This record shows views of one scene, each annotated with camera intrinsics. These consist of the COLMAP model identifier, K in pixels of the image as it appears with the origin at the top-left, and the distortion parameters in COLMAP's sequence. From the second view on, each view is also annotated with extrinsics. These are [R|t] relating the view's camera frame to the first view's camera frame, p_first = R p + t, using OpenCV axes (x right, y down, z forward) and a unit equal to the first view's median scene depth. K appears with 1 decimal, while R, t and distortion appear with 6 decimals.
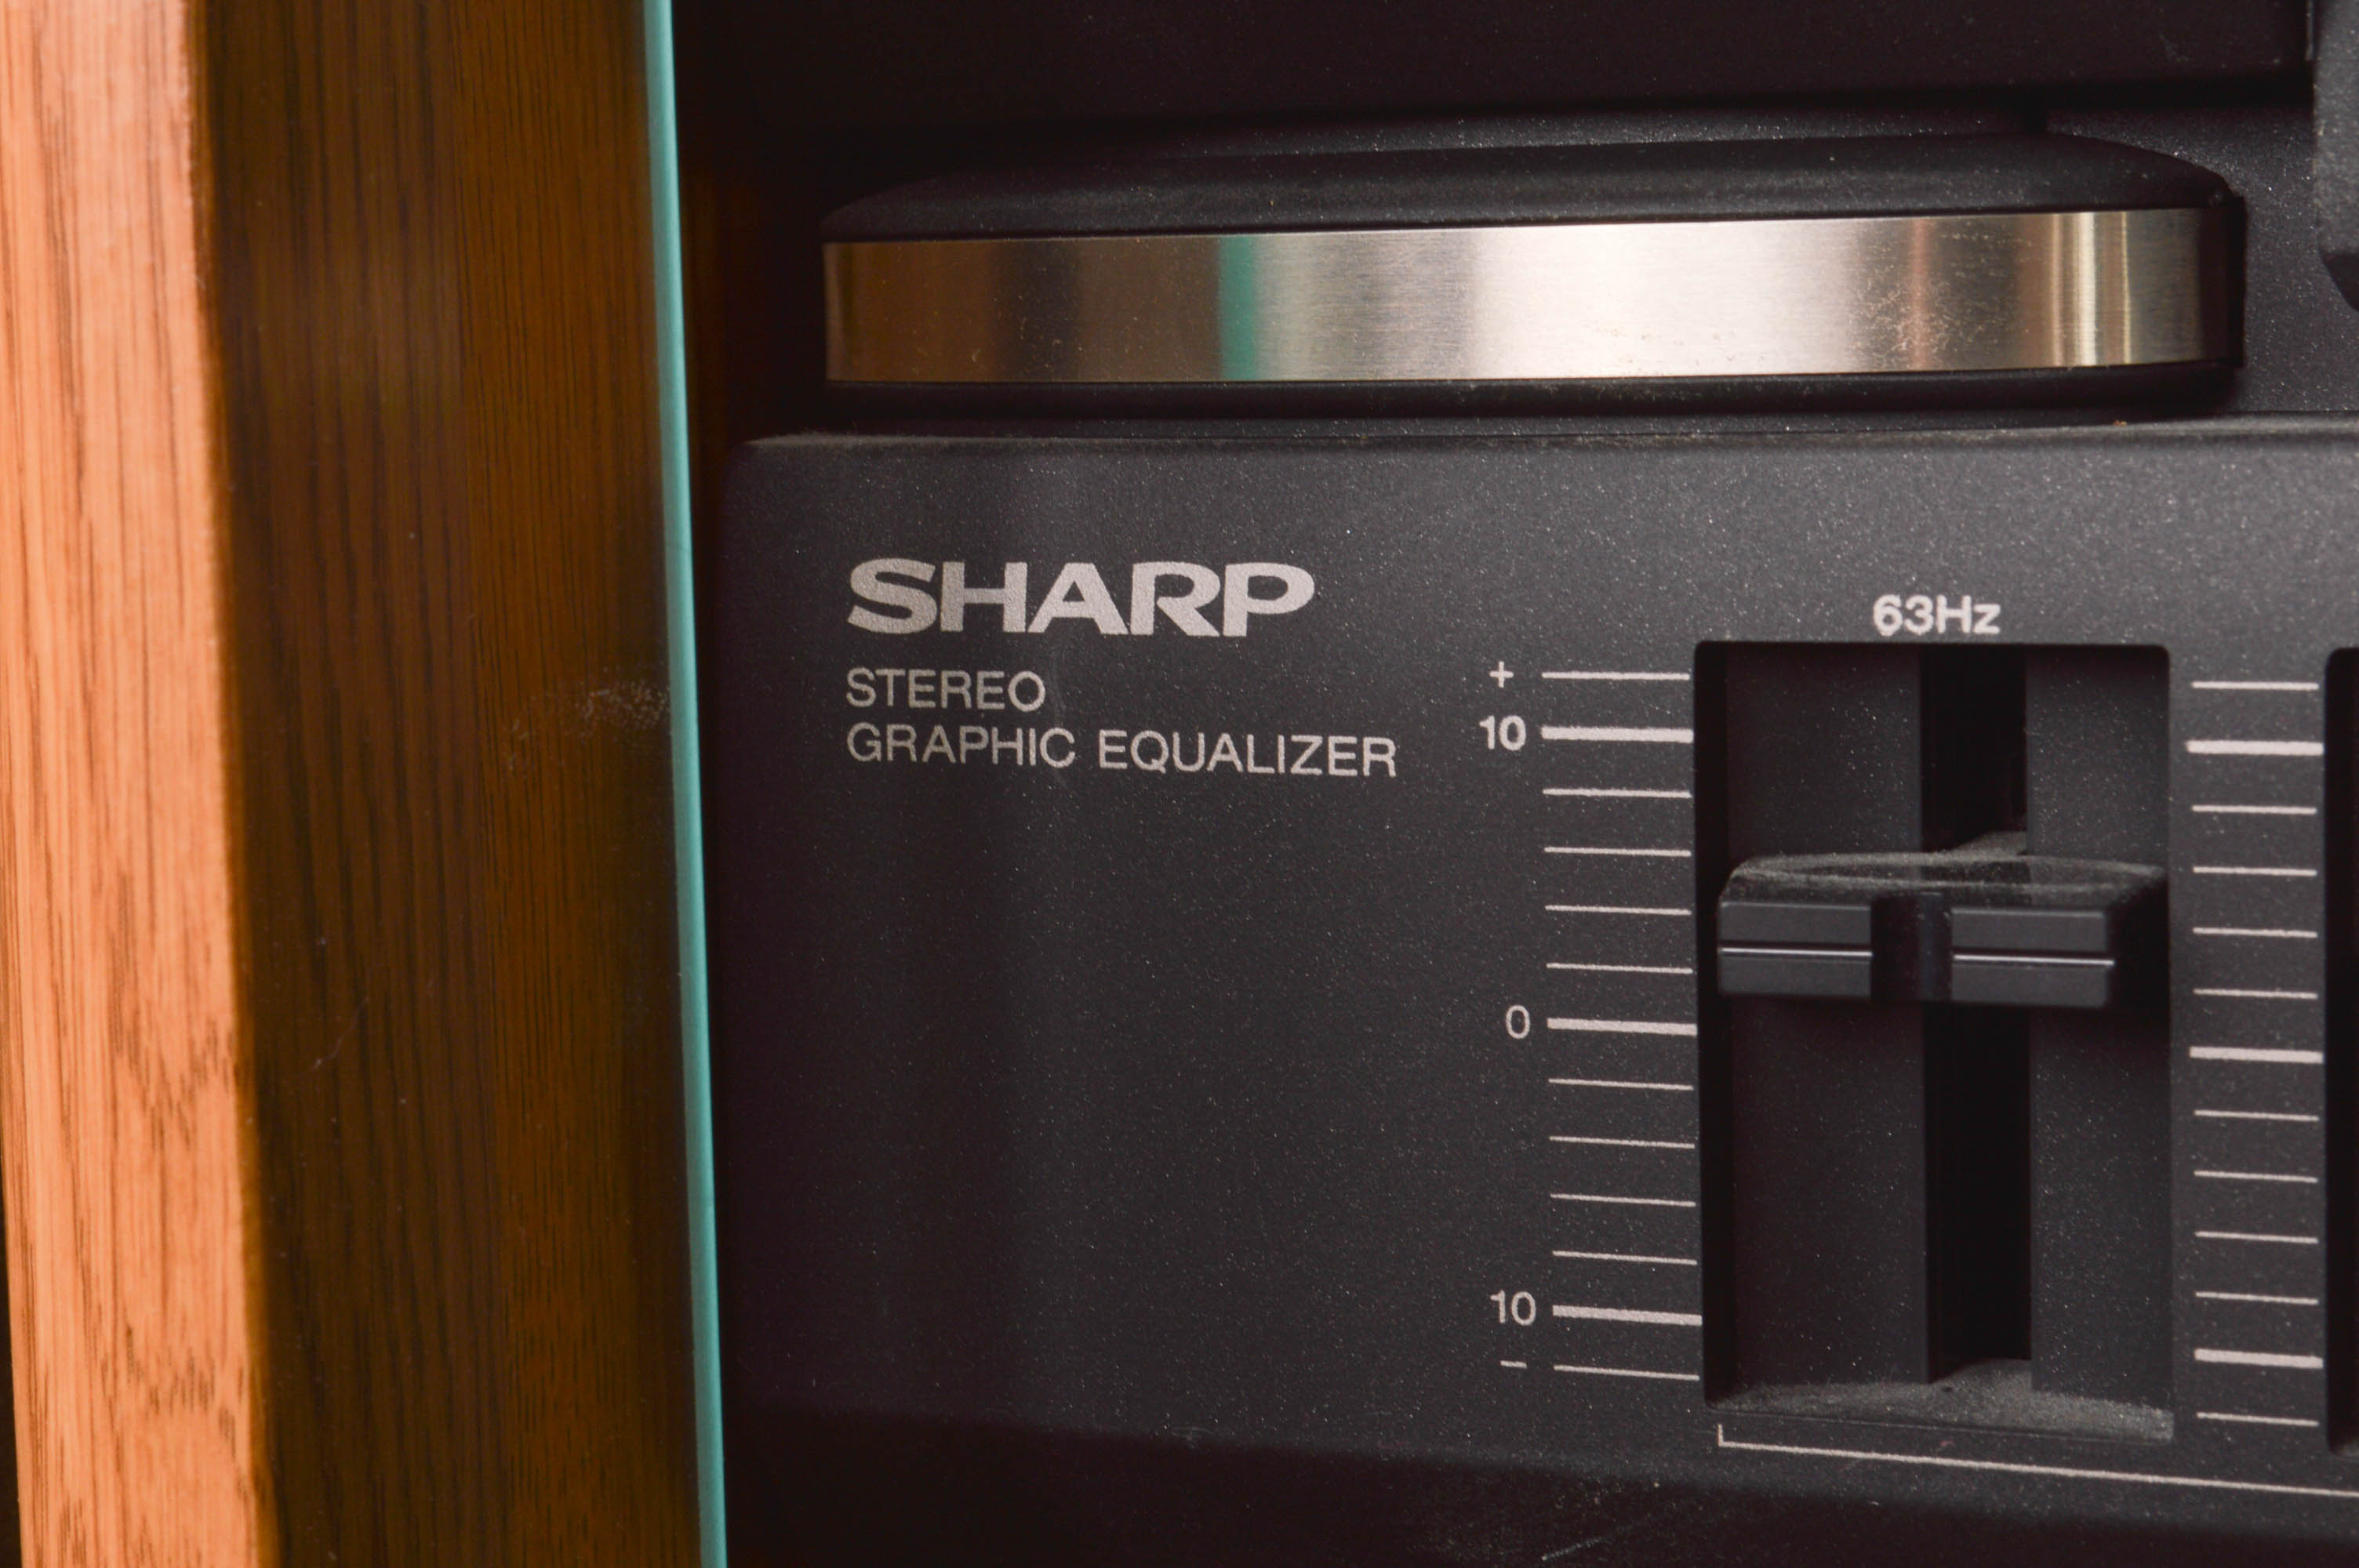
lens RADIAL K [[5302.0, 0, 1179.5], [0, 5302.0, 784.0], [0, 0, 1]] dist [0.012869, 0.135661]
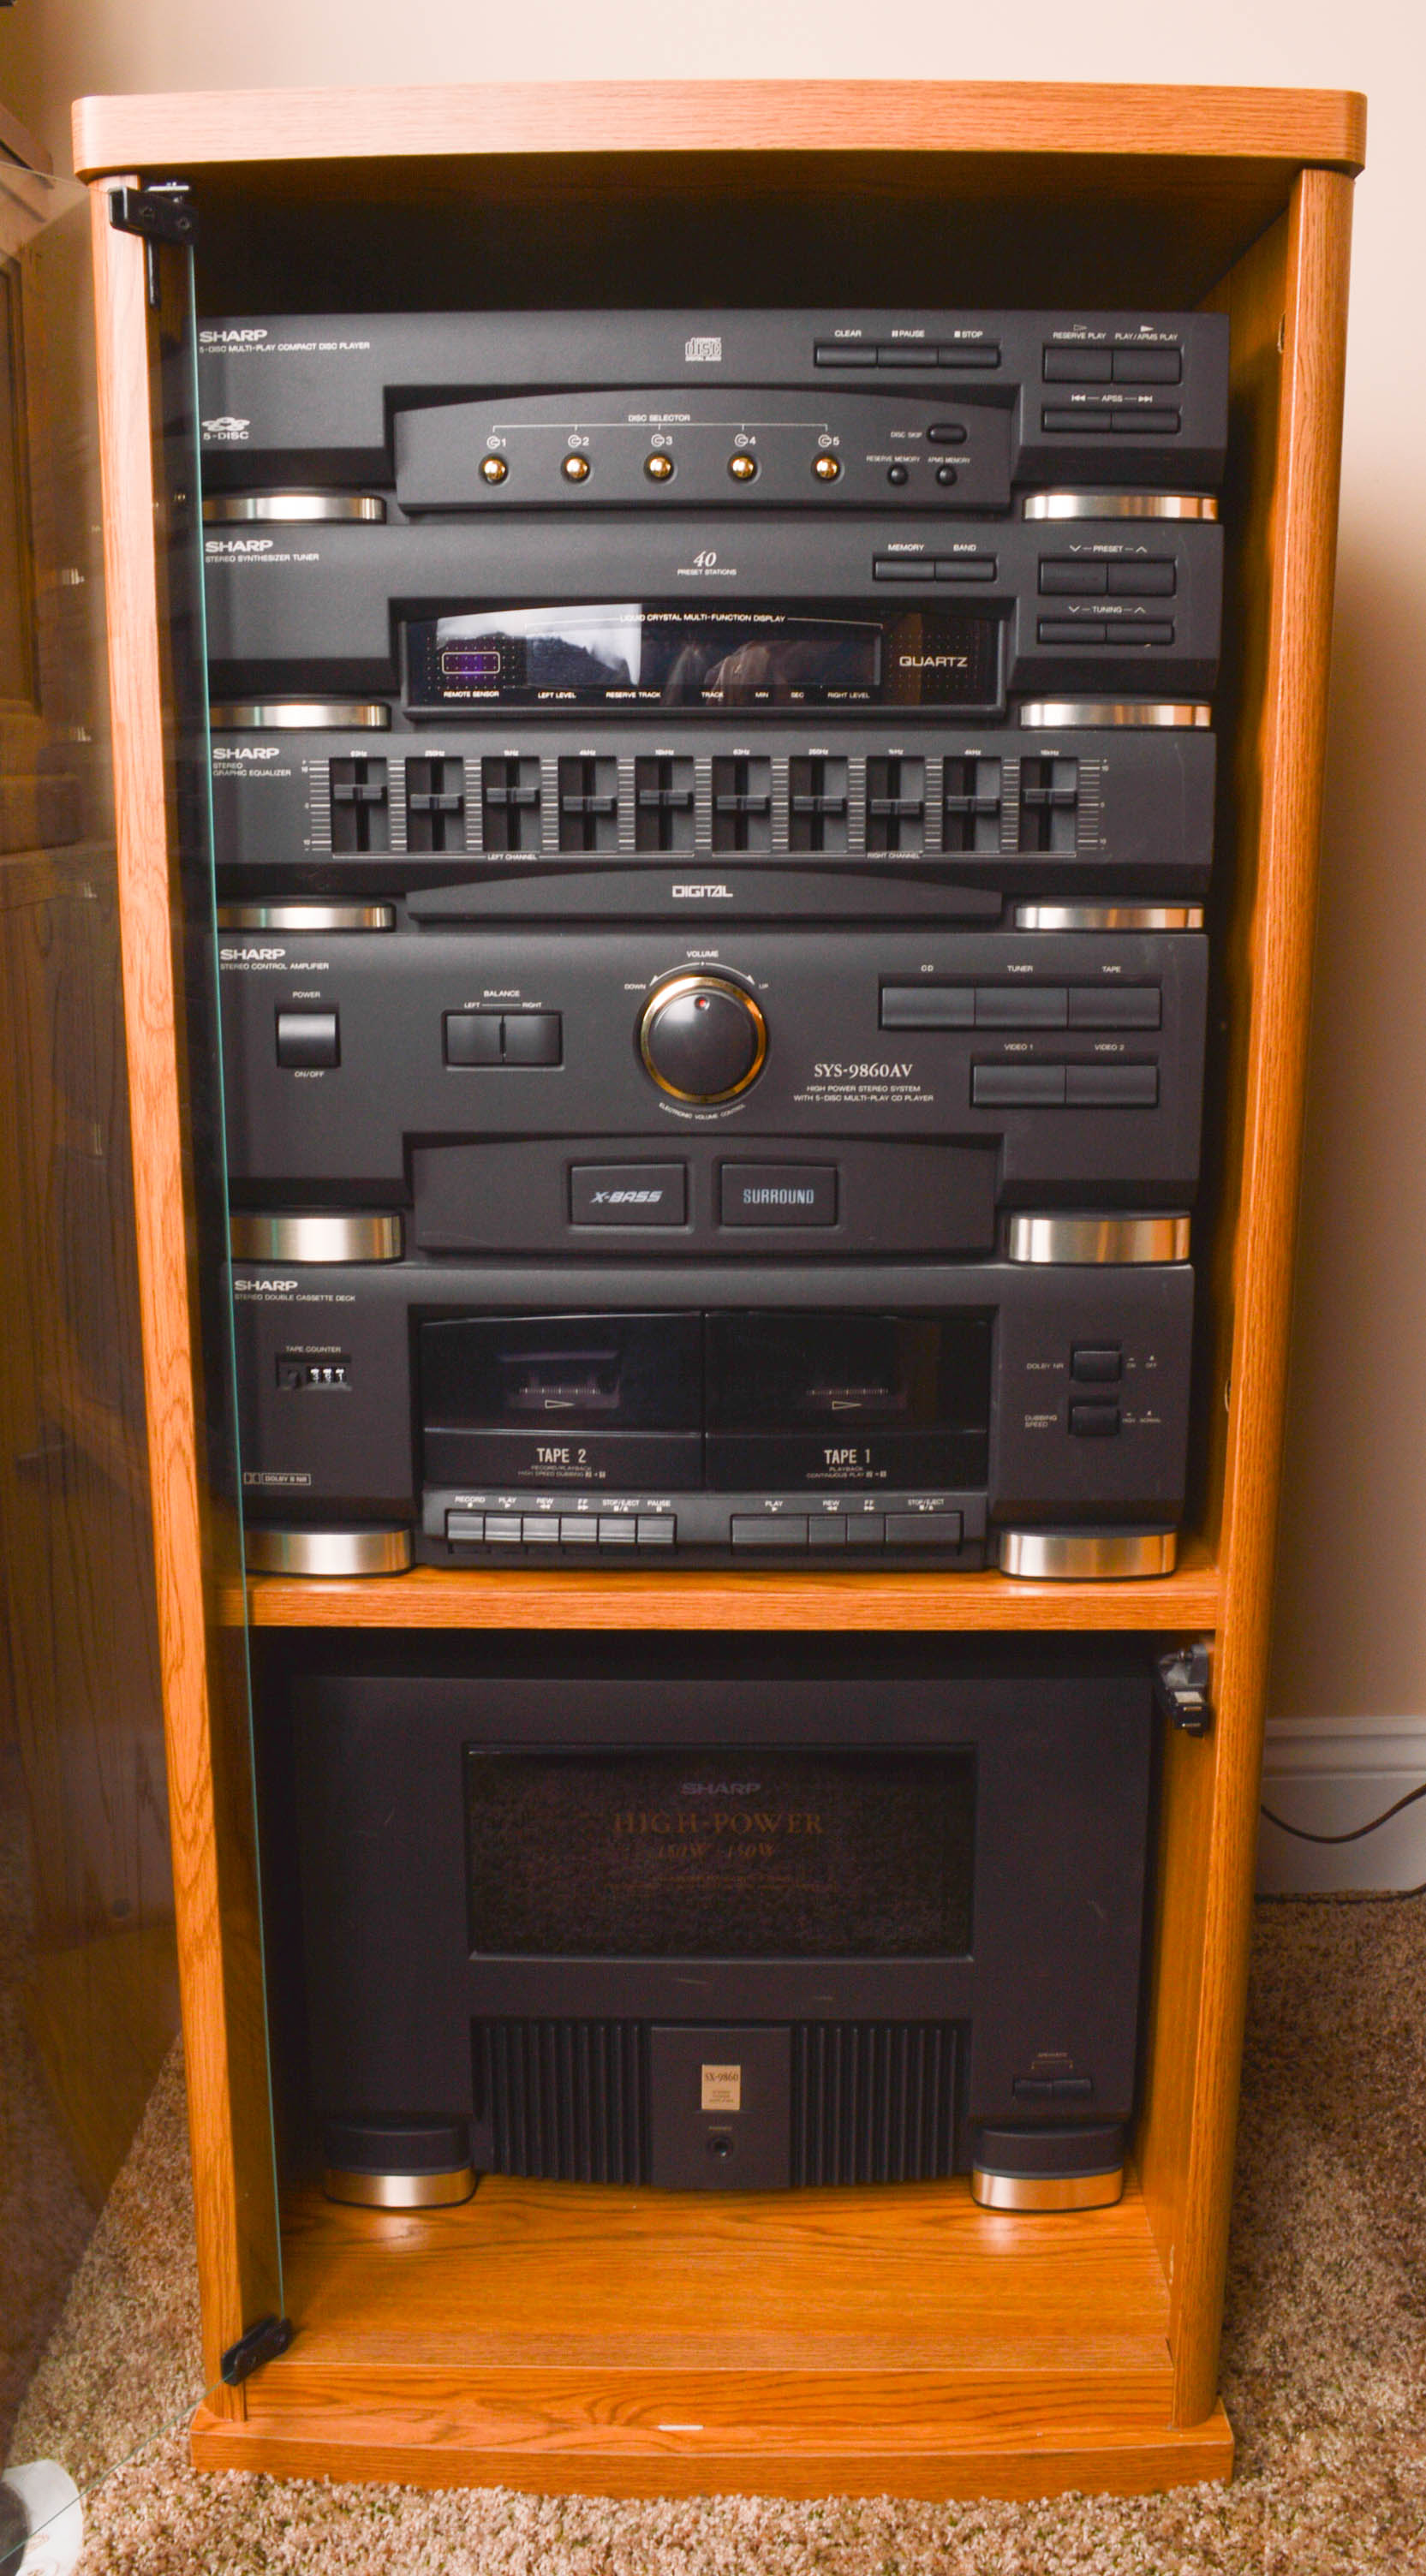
lens RADIAL K [[2269.8, 0, 726.3], [0, 2269.8, 1315.2], [0, 0, 1]] dist [-0.079736, -0.000596]
pose [[0.919528, -0.060893, 0.388280, -0.743771], [0.016454, 0.993023, 0.116769, 0.433013], [-0.392681, -0.100983, 0.914114, -2.519510]]
